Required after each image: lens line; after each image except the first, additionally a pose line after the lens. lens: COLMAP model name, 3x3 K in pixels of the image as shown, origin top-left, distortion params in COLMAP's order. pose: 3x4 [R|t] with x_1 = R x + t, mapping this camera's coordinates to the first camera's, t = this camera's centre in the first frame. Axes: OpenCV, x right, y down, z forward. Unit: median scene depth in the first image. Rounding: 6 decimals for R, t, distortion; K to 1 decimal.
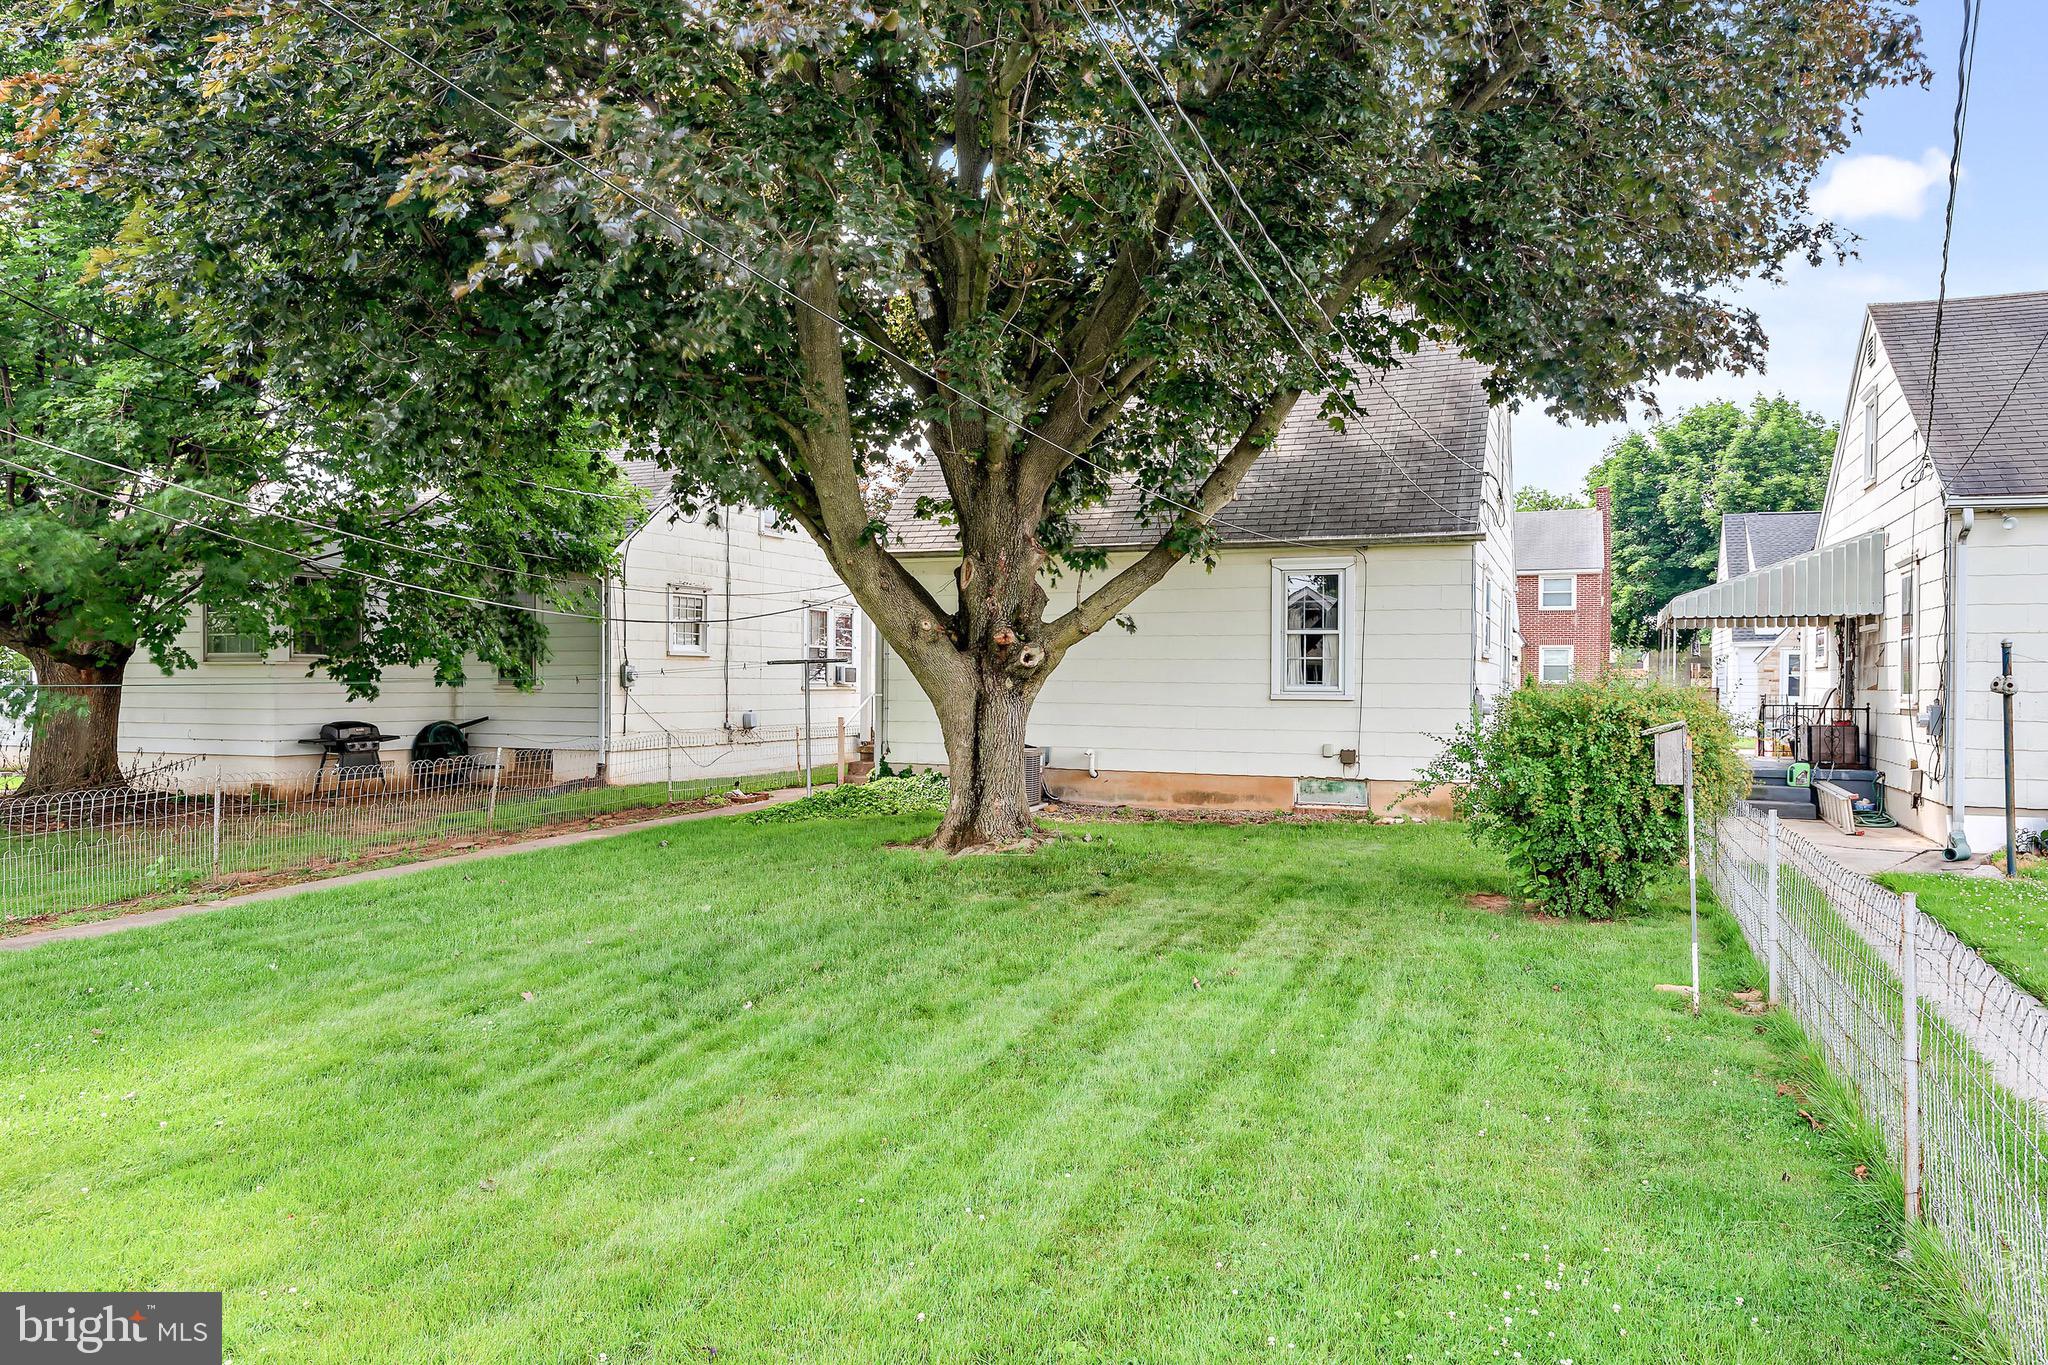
lens RADIAL K [[1273.2, 0, 1030.2], [0, 1273.2, 682.2], [0, 0, 1]] dist [0.037384, 0.000847]
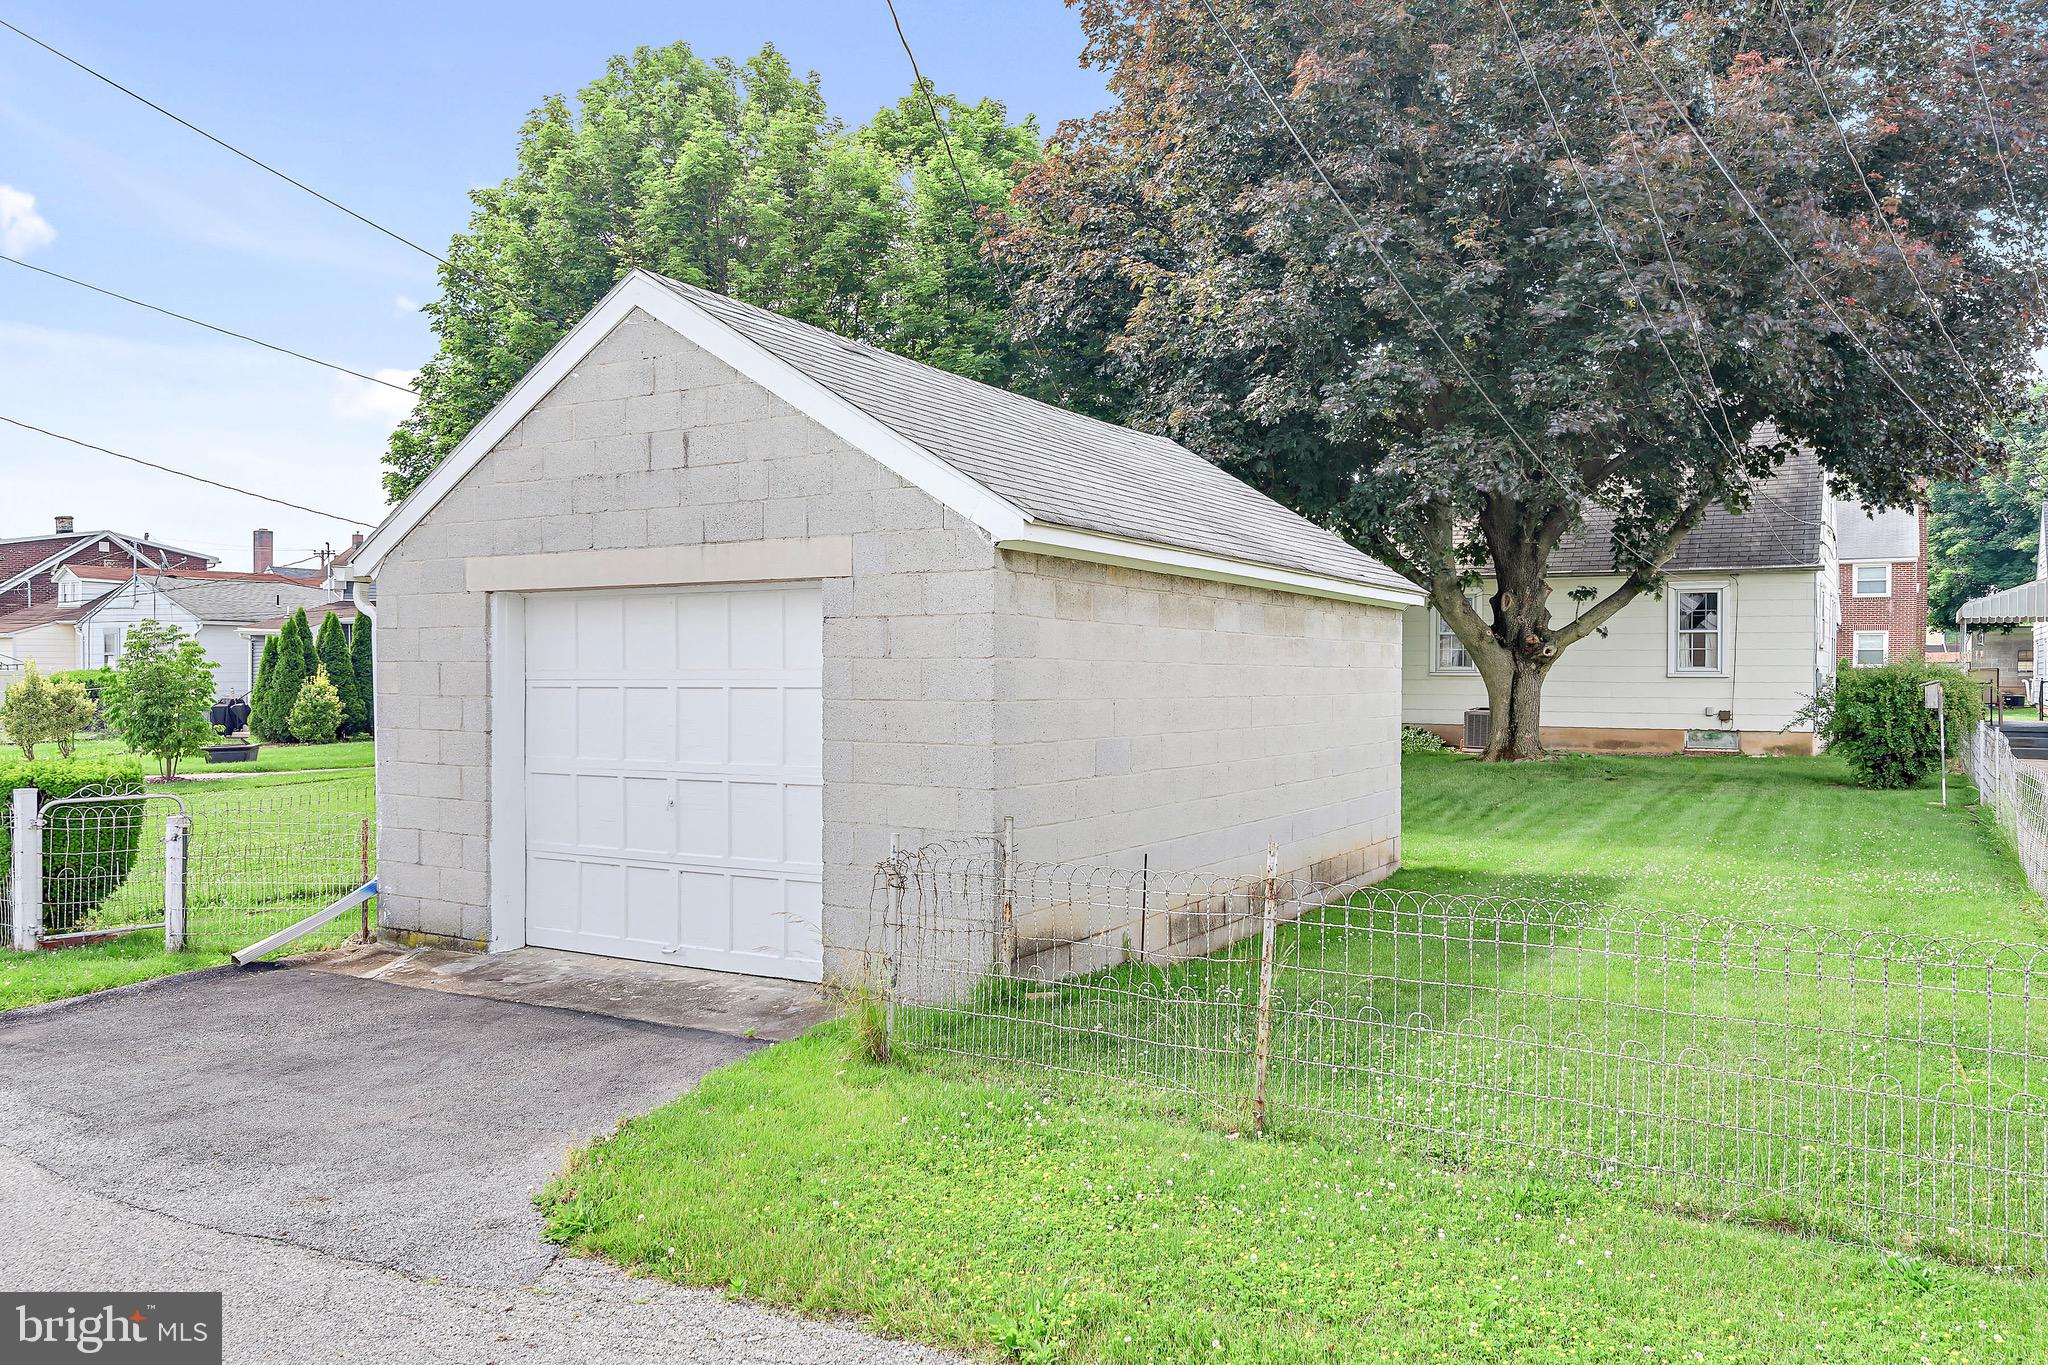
lens RADIAL K [[1418.5, 0, 1017.7], [0, 1418.5, 678.3], [0, 0, 1]] dist [0.003428, -0.003881]
pose [[0.988793, -0.003725, -0.149246, -0.395323], [0.004492, 0.999978, 0.004805, 0.004802], [0.149225, -0.005421, 0.988788, -0.938567]]
